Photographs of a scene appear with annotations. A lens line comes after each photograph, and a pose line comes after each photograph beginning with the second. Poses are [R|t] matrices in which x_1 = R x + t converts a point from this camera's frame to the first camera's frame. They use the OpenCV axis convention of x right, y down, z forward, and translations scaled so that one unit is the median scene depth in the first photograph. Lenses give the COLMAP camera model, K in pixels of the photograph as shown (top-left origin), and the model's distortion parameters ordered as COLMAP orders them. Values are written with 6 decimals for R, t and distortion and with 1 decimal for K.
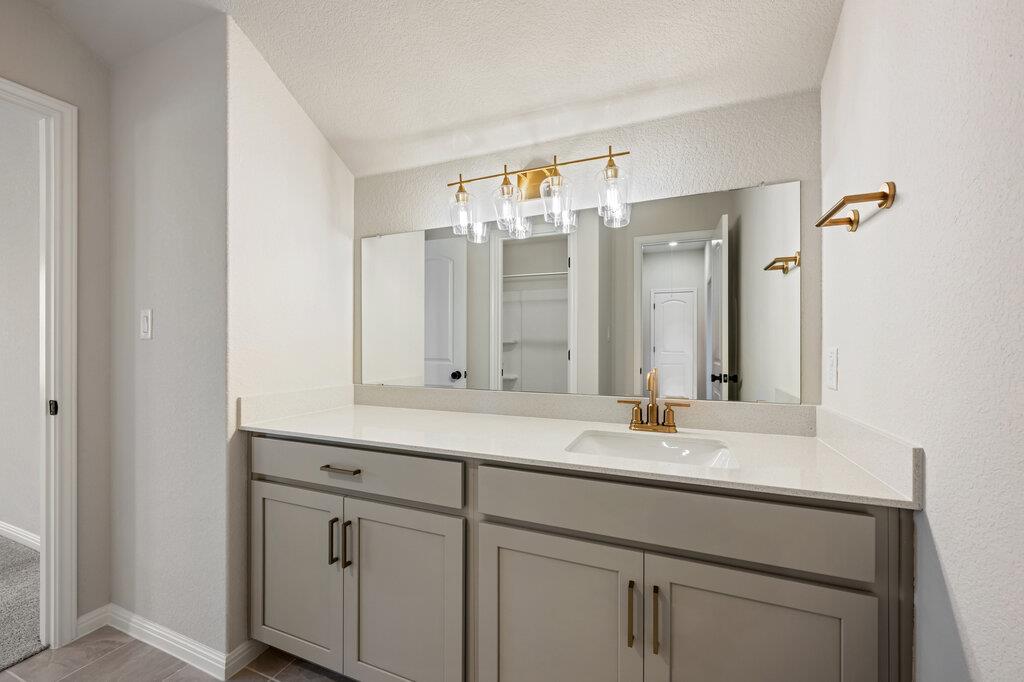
lens RADIAL K [[405.8, 0, 512.3], [0, 405.8, 347.0], [0, 0, 1]] dist [-0.000949, 0.000135]
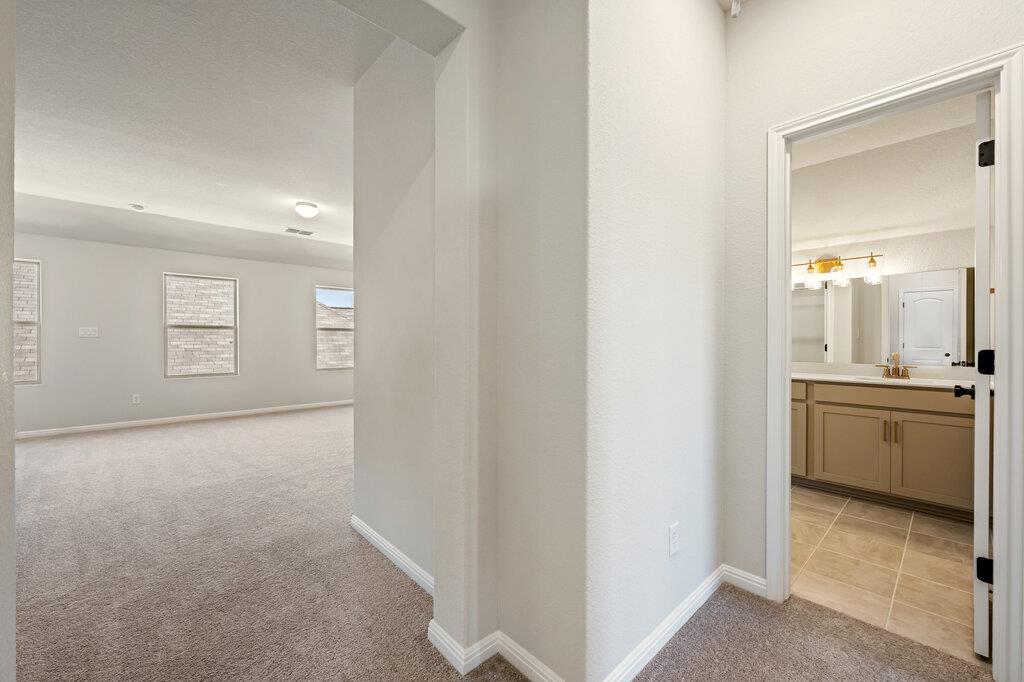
lens RADIAL K [[405.8, 0, 511.7], [0, 405.8, 338.0], [0, 0, 1]] dist [-0.000949, 0.000135]
pose [[0.905201, 0.003209, -0.424972, -0.609973], [-0.005581, 0.999975, -0.004337, -0.000667], [0.424947, 0.006298, 0.905196, -1.886252]]
